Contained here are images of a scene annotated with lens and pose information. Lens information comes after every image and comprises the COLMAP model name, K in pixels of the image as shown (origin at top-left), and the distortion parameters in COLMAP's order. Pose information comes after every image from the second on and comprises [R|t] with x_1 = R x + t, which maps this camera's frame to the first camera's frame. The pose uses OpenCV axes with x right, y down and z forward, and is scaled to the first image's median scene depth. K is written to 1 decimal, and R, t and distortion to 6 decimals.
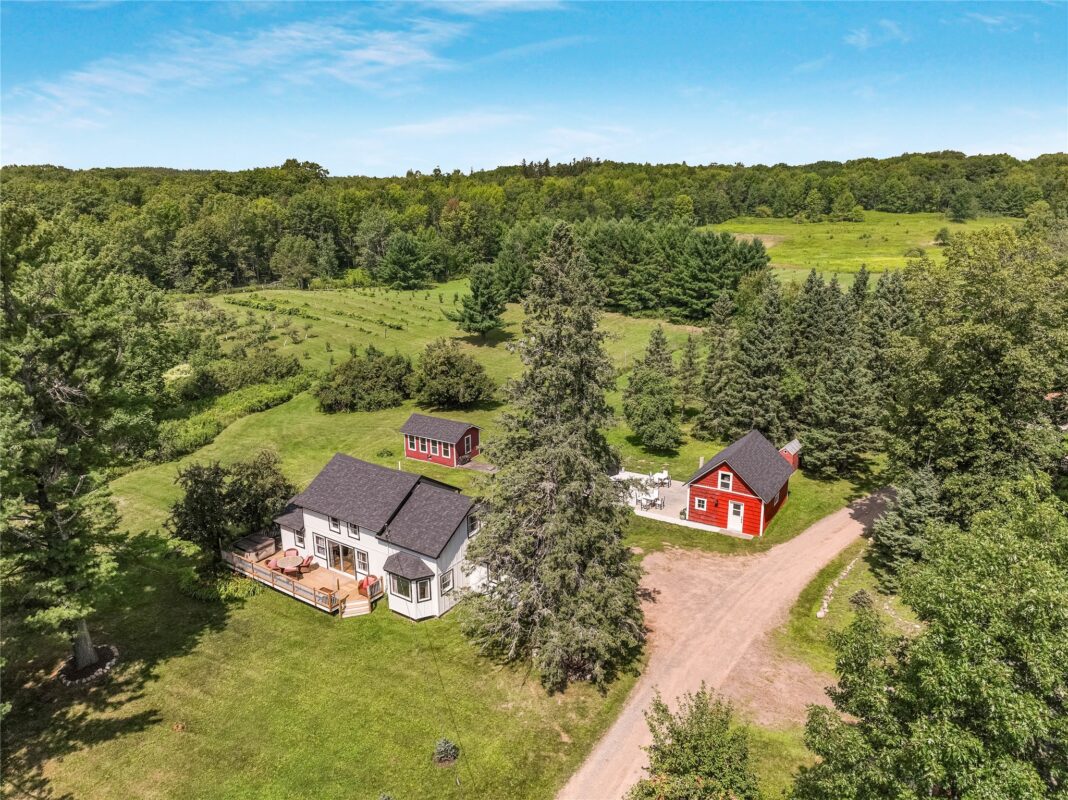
lens RADIAL K [[731.9, 0, 534.0], [0, 731.9, 400.0], [0, 0, 1]] dist [0.000475, 0.001066]
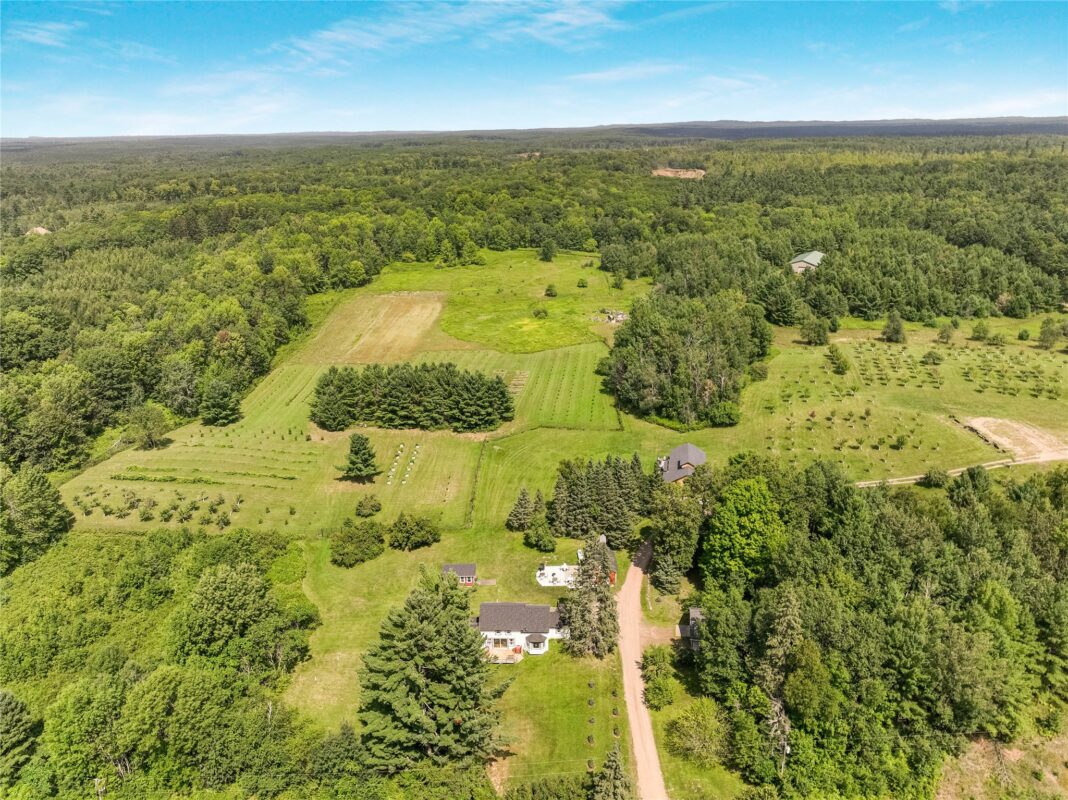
lens RADIAL K [[731.9, 0, 534.0], [0, 731.9, 400.0], [0, 0, 1]] dist [0.000475, 0.001066]
pose [[0.847376, -0.183169, 0.498400, -1.249884], [0.153568, 0.983046, 0.100188, -0.853806], [-0.508302, -0.008359, 0.861139, -1.278746]]
